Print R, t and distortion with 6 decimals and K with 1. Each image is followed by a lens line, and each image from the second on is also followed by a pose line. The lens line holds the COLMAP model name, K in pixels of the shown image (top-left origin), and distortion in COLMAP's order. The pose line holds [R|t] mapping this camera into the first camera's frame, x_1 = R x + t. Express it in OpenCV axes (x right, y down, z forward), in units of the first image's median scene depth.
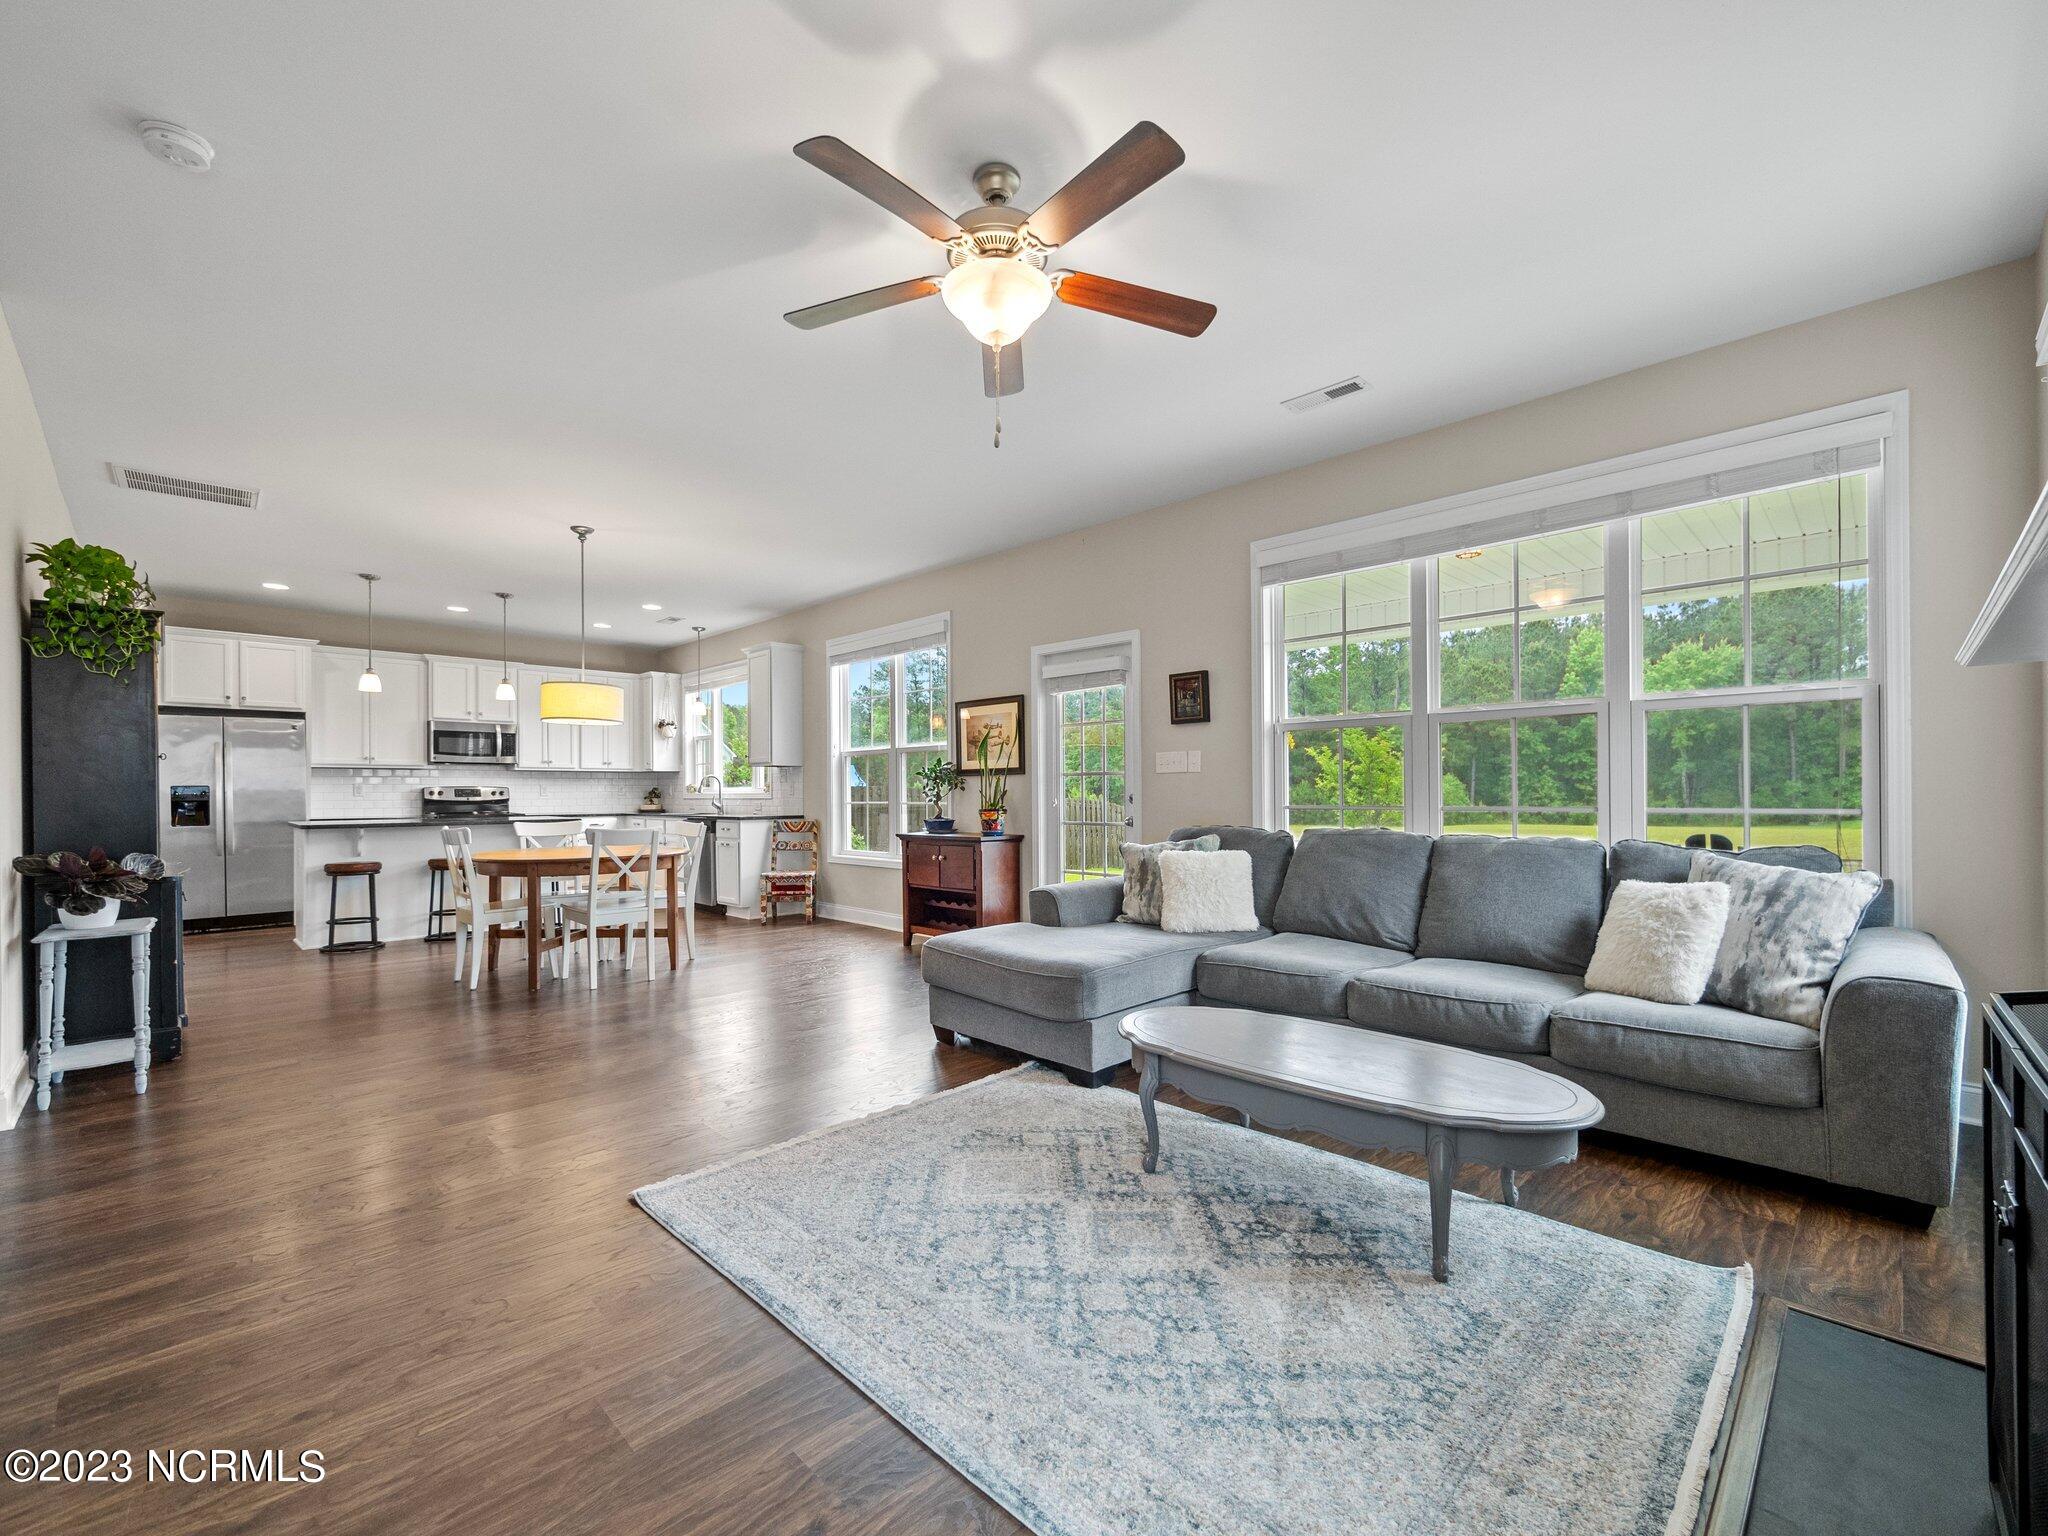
lens RADIAL K [[865.4, 0, 1022.6], [0, 865.4, 782.7], [0, 0, 1]] dist [-0.004983, -0.000751]
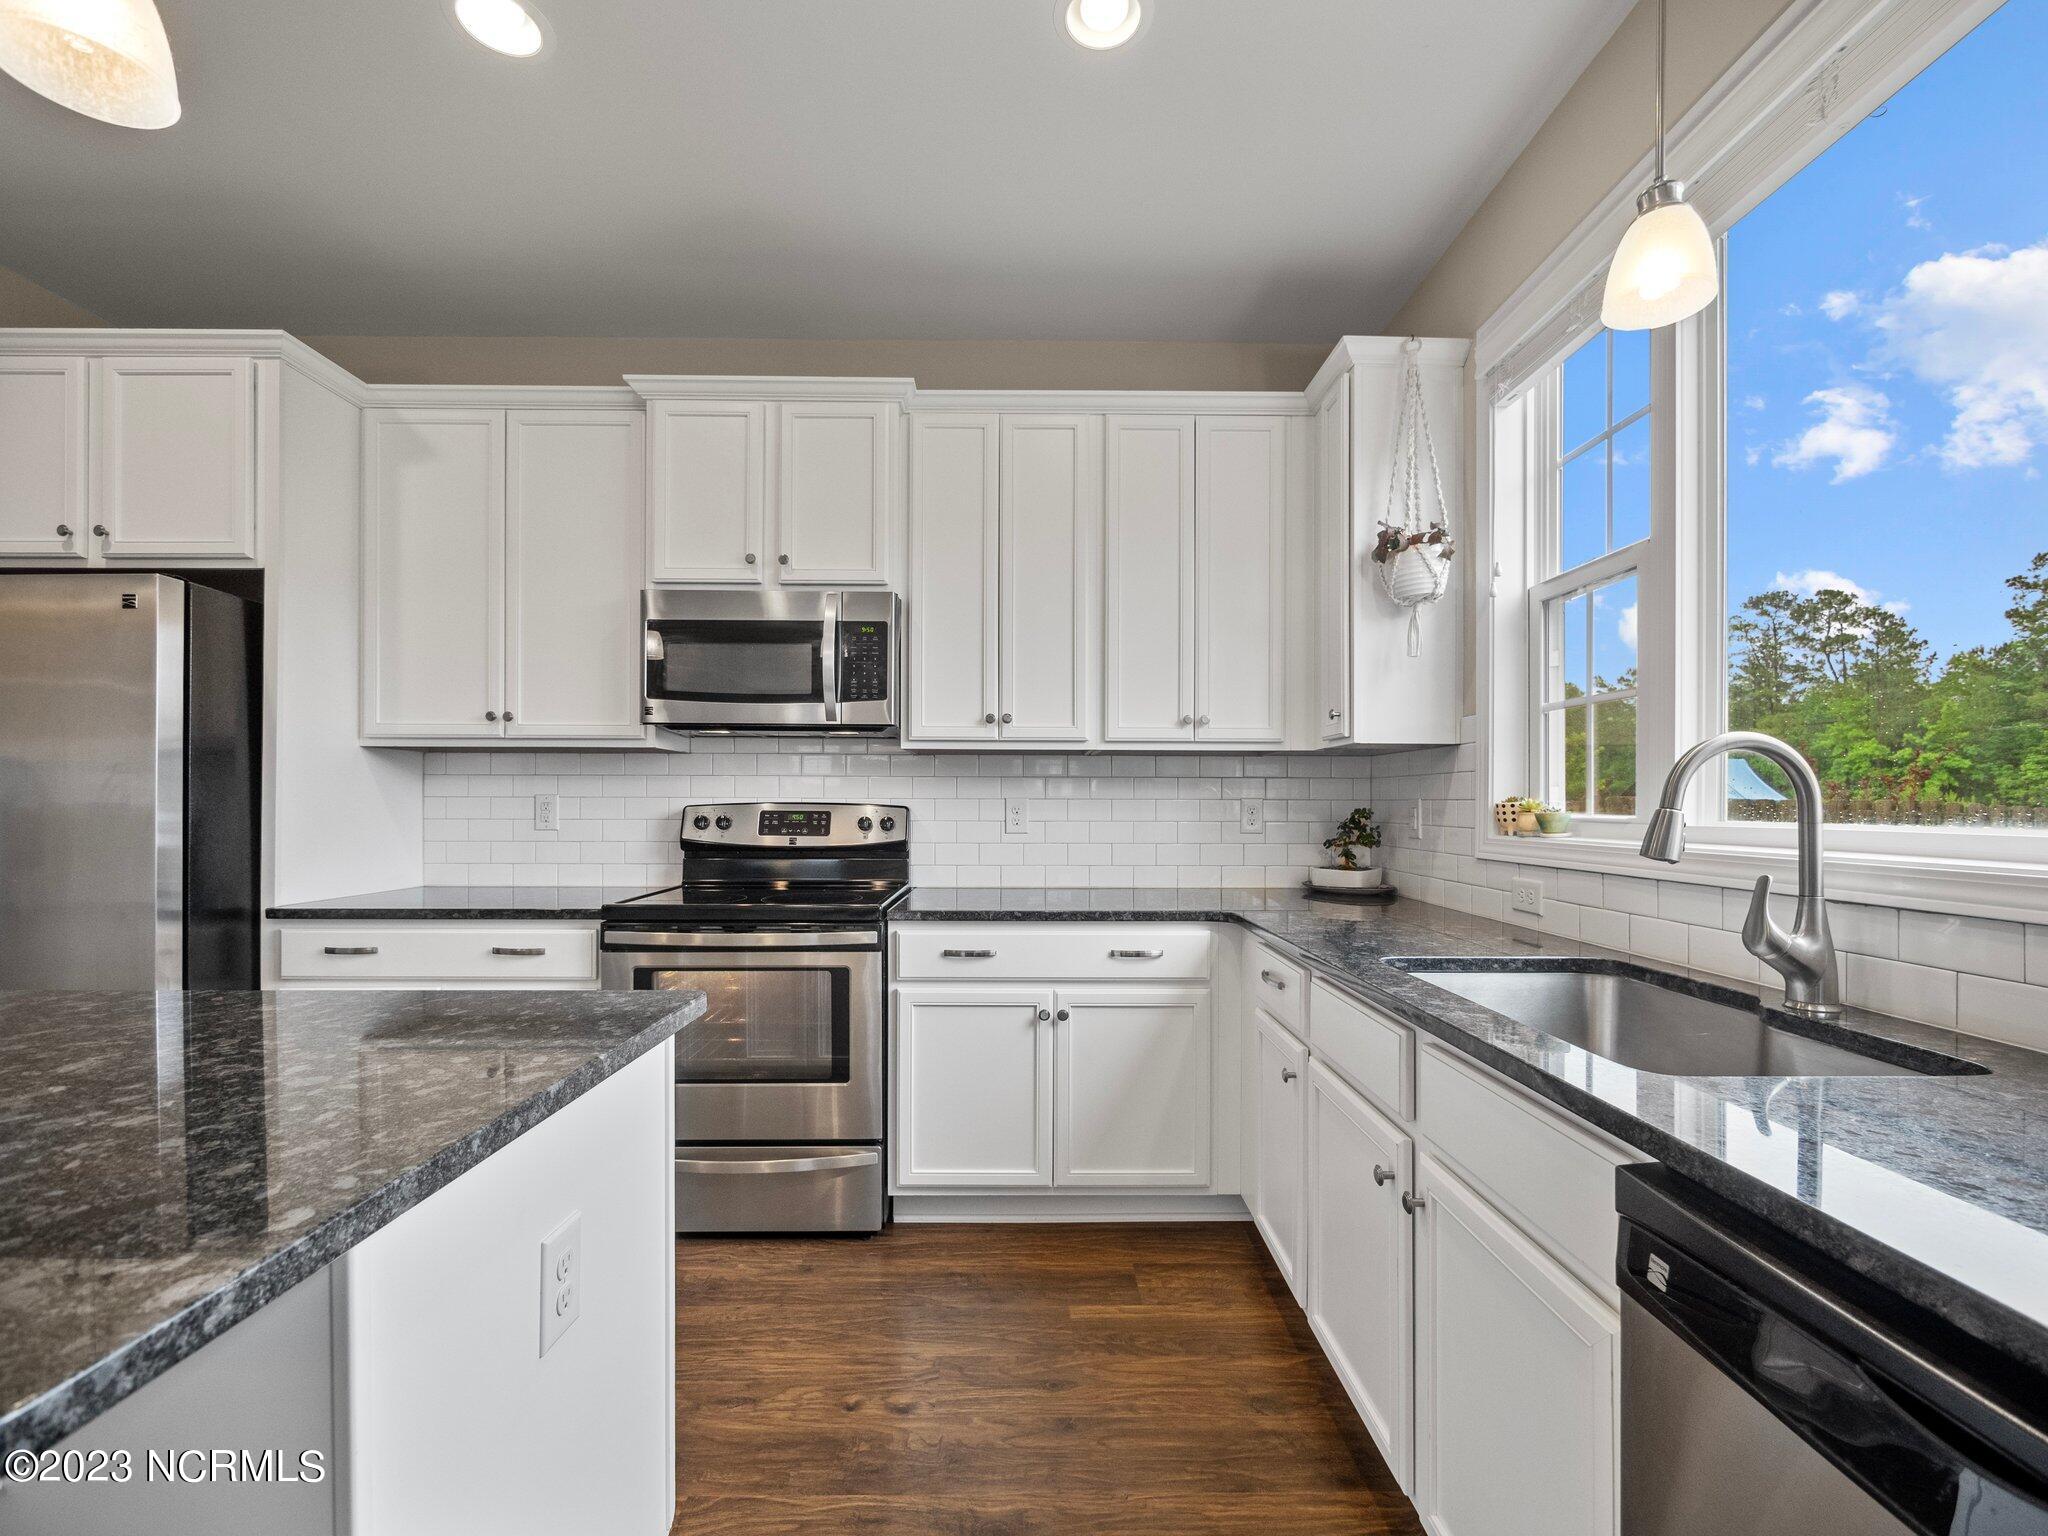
lens RADIAL K [[865.1, 0, 1034.6], [0, 865.1, 796.7], [0, 0, 1]] dist [-0.003581, -0.000618]
pose [[0.717563, 0.003193, -0.696486, -0.351637], [-0.000685, 0.999992, 0.003879, 0.000578], [0.696493, -0.002306, 0.717560, 0.832905]]
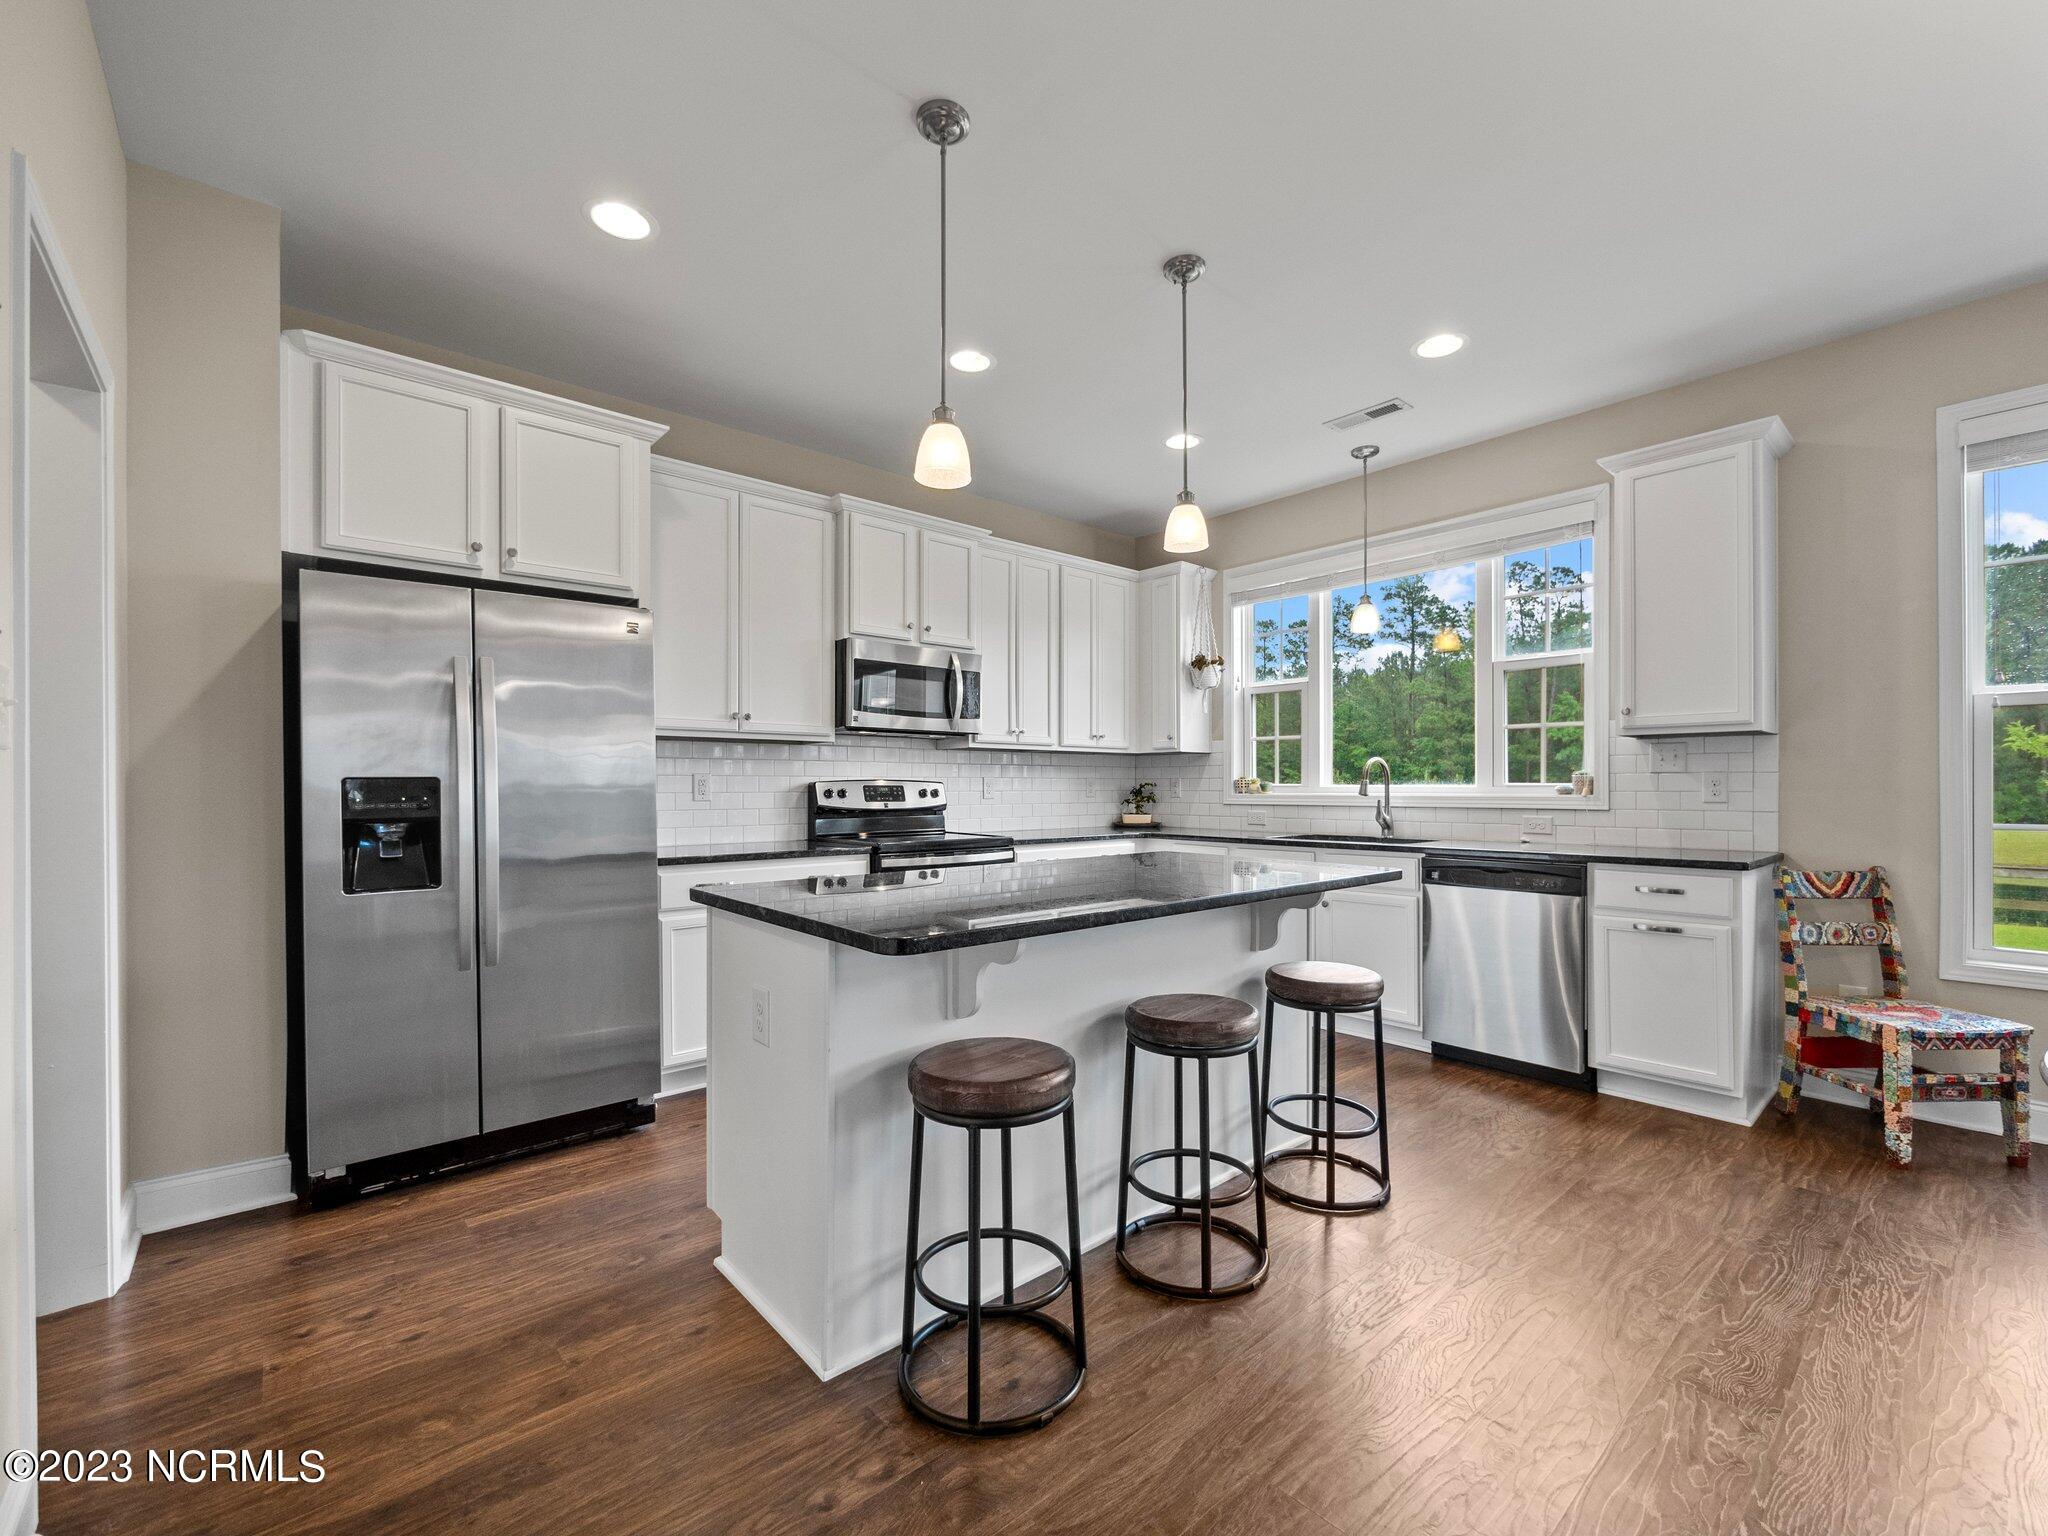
lens RADIAL K [[865.4, 0, 1022.6], [0, 865.4, 782.7], [0, 0, 1]] dist [-0.004983, -0.000751]
pose [[0.997211, 0.005616, -0.074418, -0.530022], [-0.005073, 0.999959, 0.007483, 0.001682], [0.074457, -0.007085, 0.997199, 0.516308]]
